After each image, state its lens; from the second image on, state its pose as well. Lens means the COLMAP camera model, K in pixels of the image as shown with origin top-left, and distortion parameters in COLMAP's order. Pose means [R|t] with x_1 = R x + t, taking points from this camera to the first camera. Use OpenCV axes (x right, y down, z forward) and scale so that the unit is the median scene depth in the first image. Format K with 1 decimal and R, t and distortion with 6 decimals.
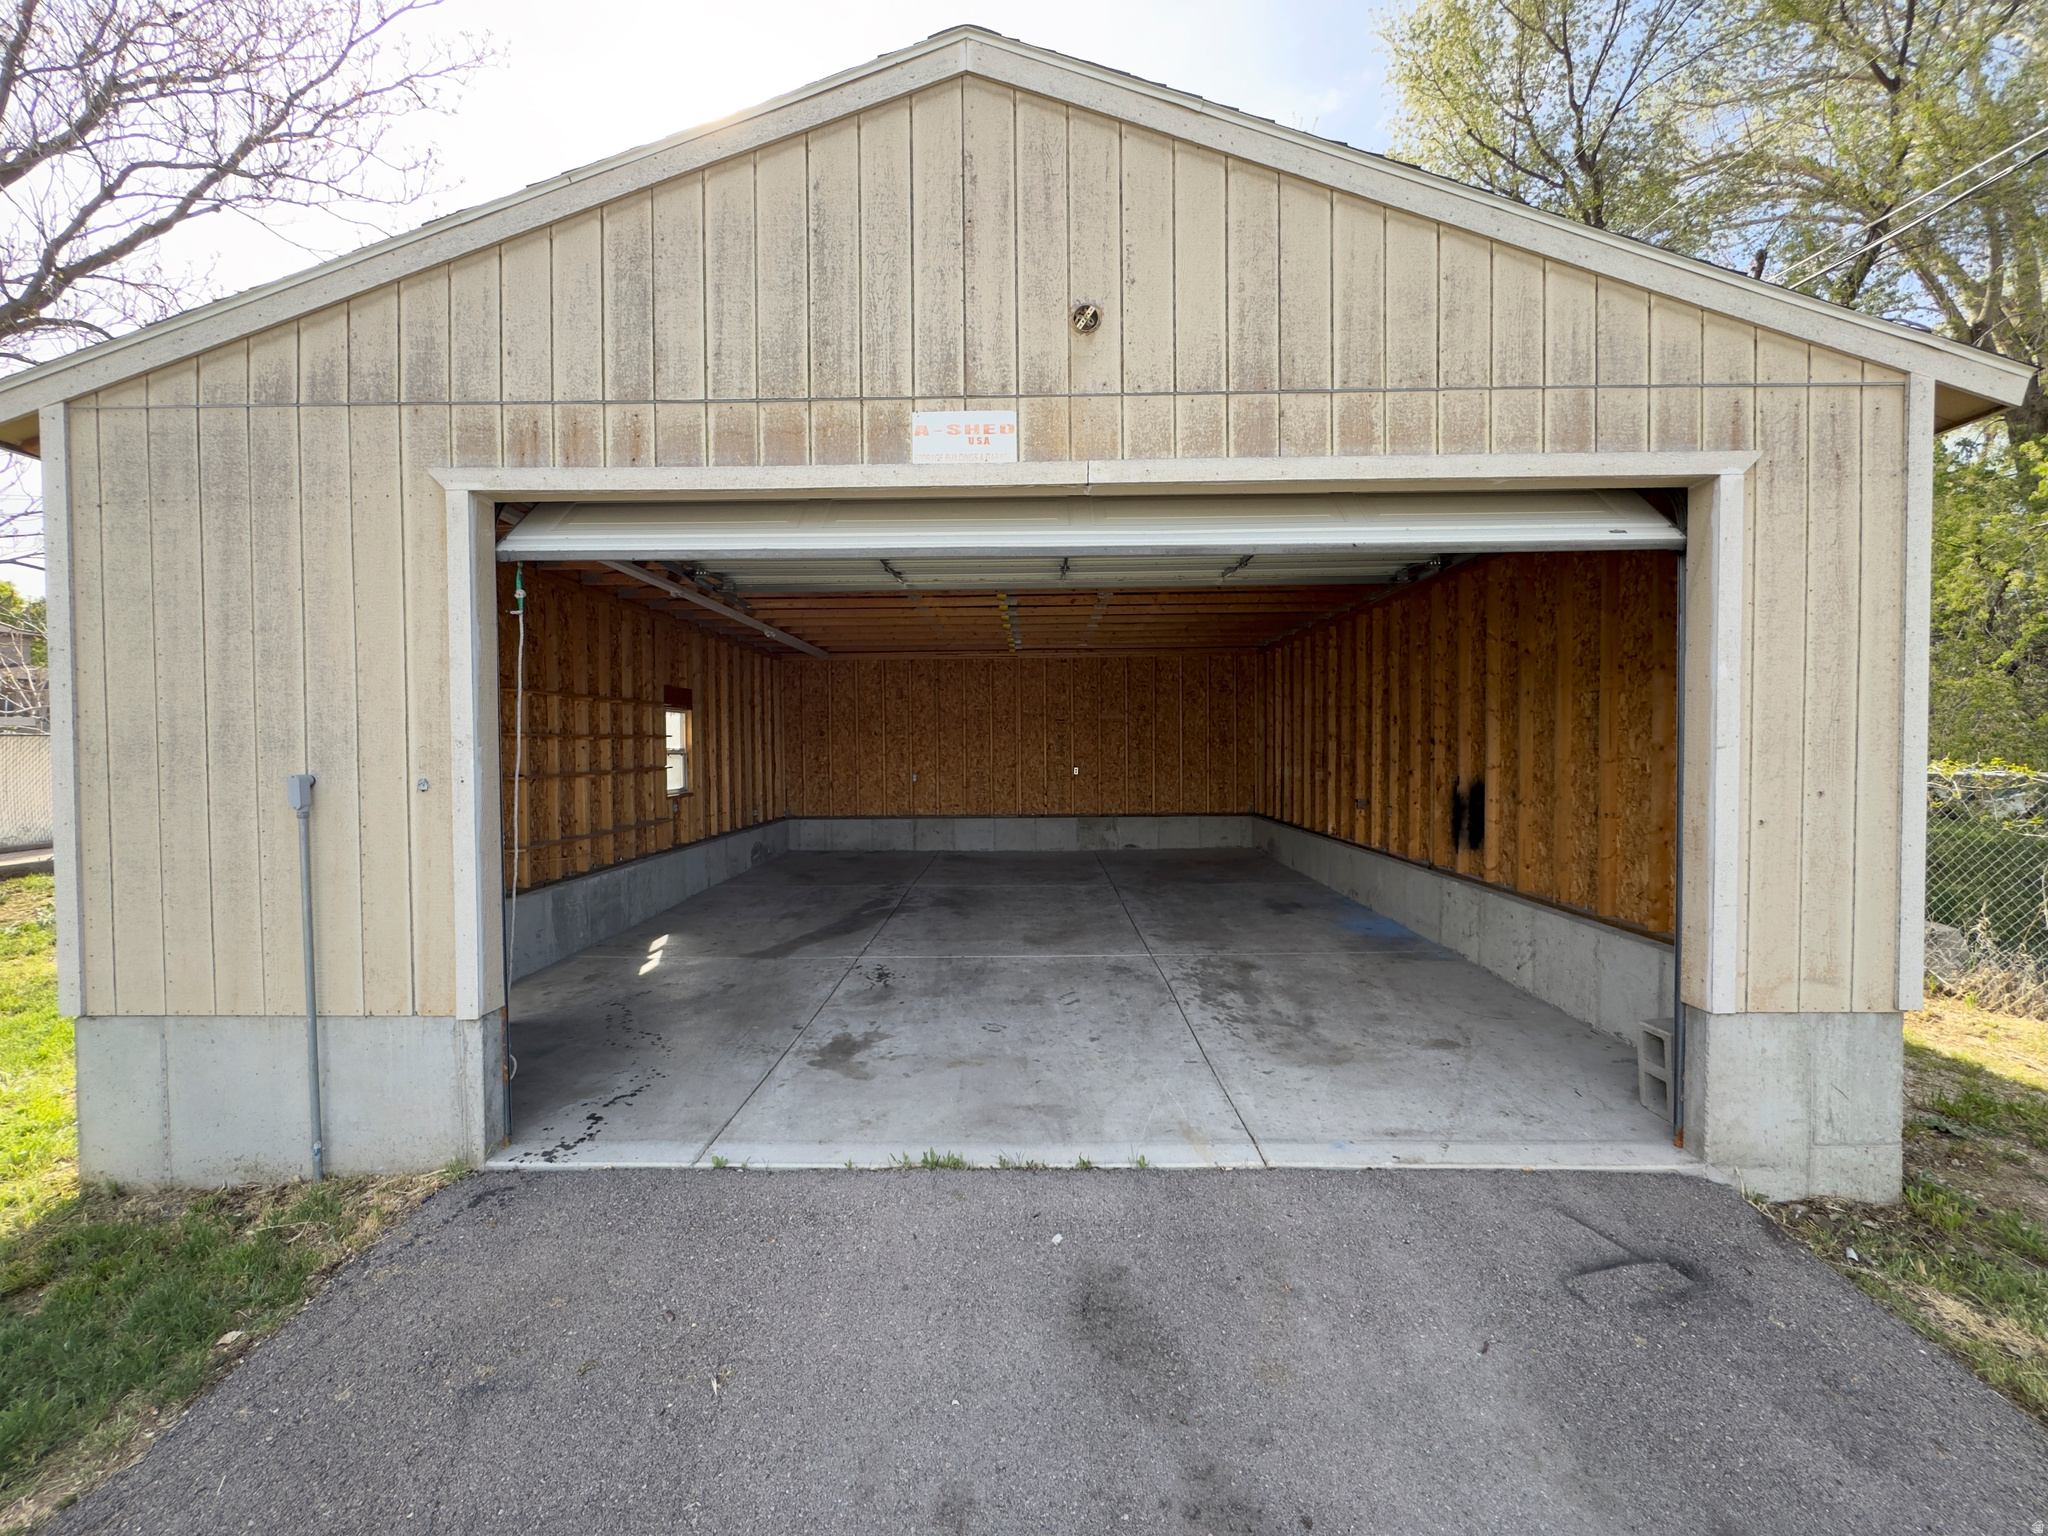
lens RADIAL K [[815.8, 0, 1022.8], [0, 815.8, 761.3], [0, 0, 1]] dist [-0.000276, -0.000122]
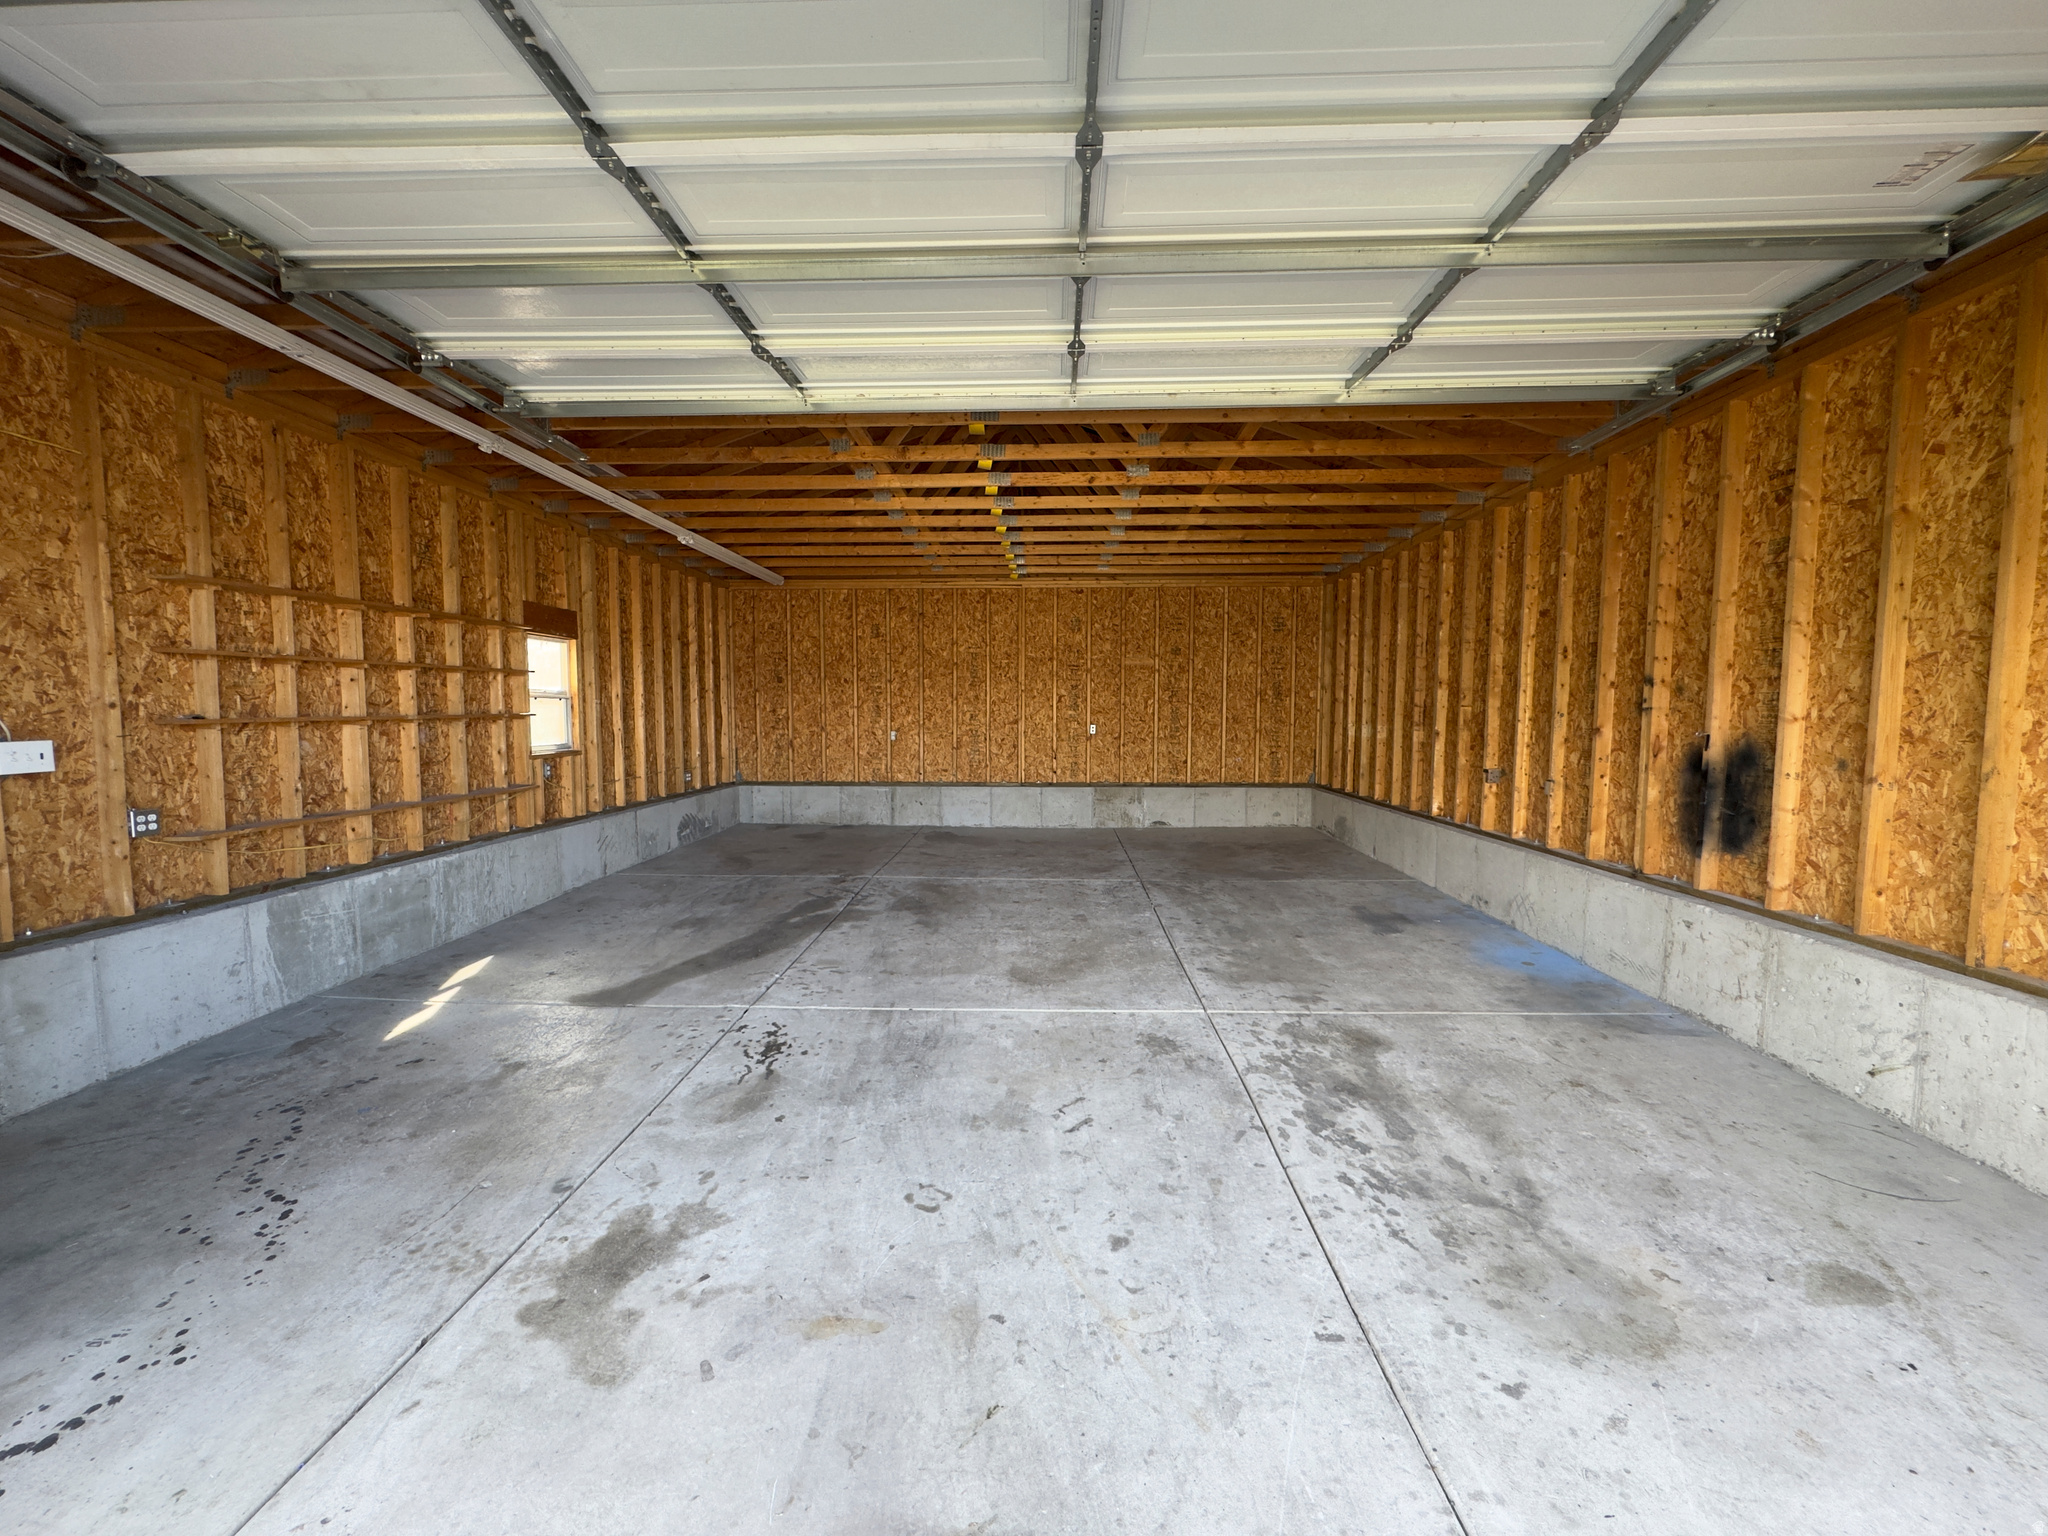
lens RADIAL K [[815.8, 0, 1021.9], [0, 815.8, 770.8], [0, 0, 1]] dist [-0.000276, -0.000122]
pose [[0.999698, 0.010747, -0.022092, 0.023679], [-0.009492, 0.998378, 0.056139, 0.014404], [0.022659, -0.055912, 0.998179, 0.339994]]
